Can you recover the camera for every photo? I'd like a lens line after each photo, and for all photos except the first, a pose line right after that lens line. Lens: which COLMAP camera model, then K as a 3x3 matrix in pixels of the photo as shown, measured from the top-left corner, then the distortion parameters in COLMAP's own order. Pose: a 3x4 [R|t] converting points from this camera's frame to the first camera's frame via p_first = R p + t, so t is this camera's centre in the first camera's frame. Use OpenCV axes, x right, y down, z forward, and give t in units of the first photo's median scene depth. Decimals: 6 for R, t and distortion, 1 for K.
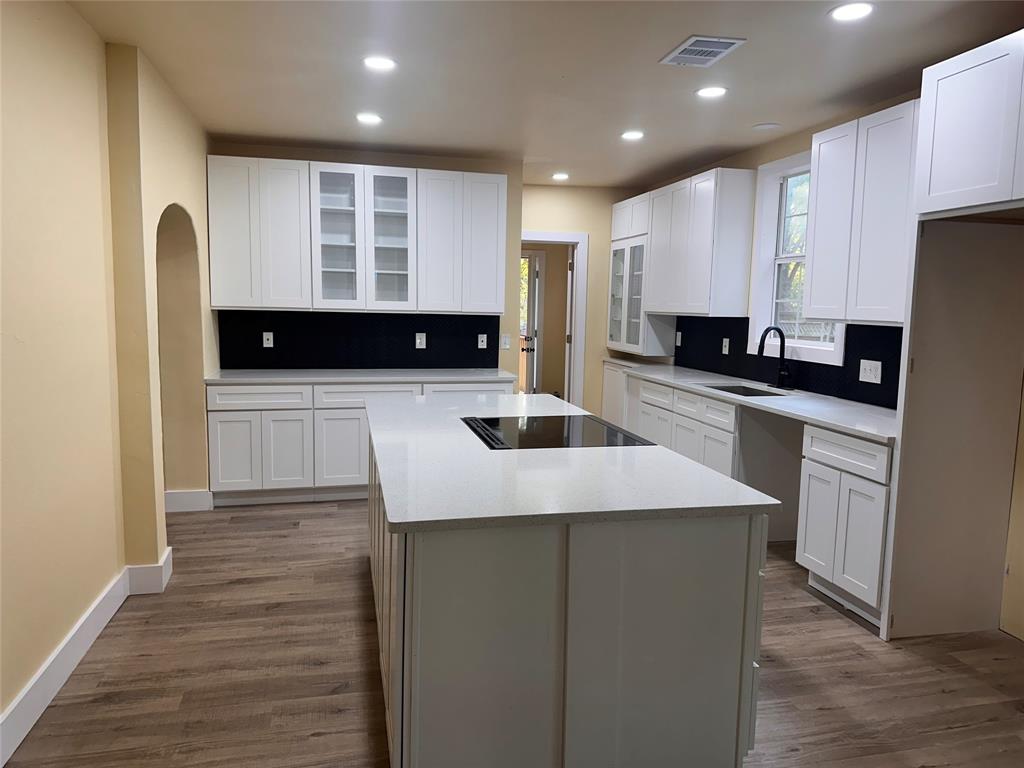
lens RADIAL K [[717.4, 0, 512.0], [0, 717.4, 384.0], [0, 0, 1]] dist [0.110248, -0.188196]
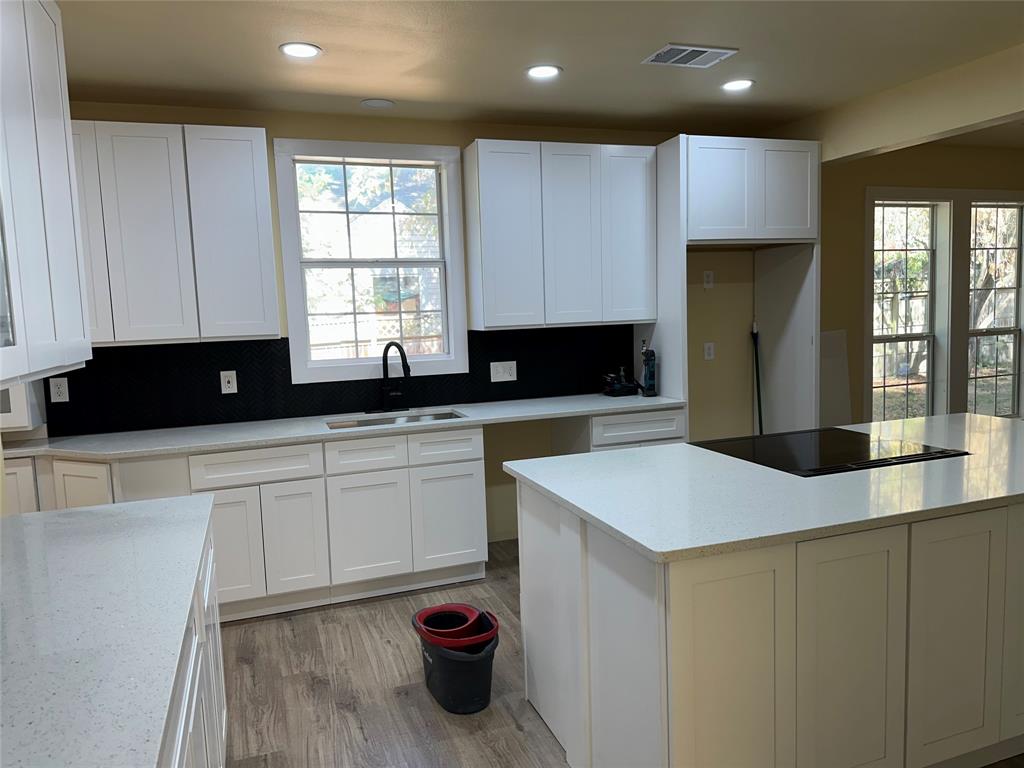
lens RADIAL K [[728.5, 0, 512.0], [0, 728.5, 384.0], [0, 0, 1]] dist [0.077879, -0.097461]
pose [[-0.113430, -0.112824, 0.987119, -0.596011], [0.151720, 0.979912, 0.129434, -0.139115], [-0.981893, 0.164448, -0.094034, 1.089584]]
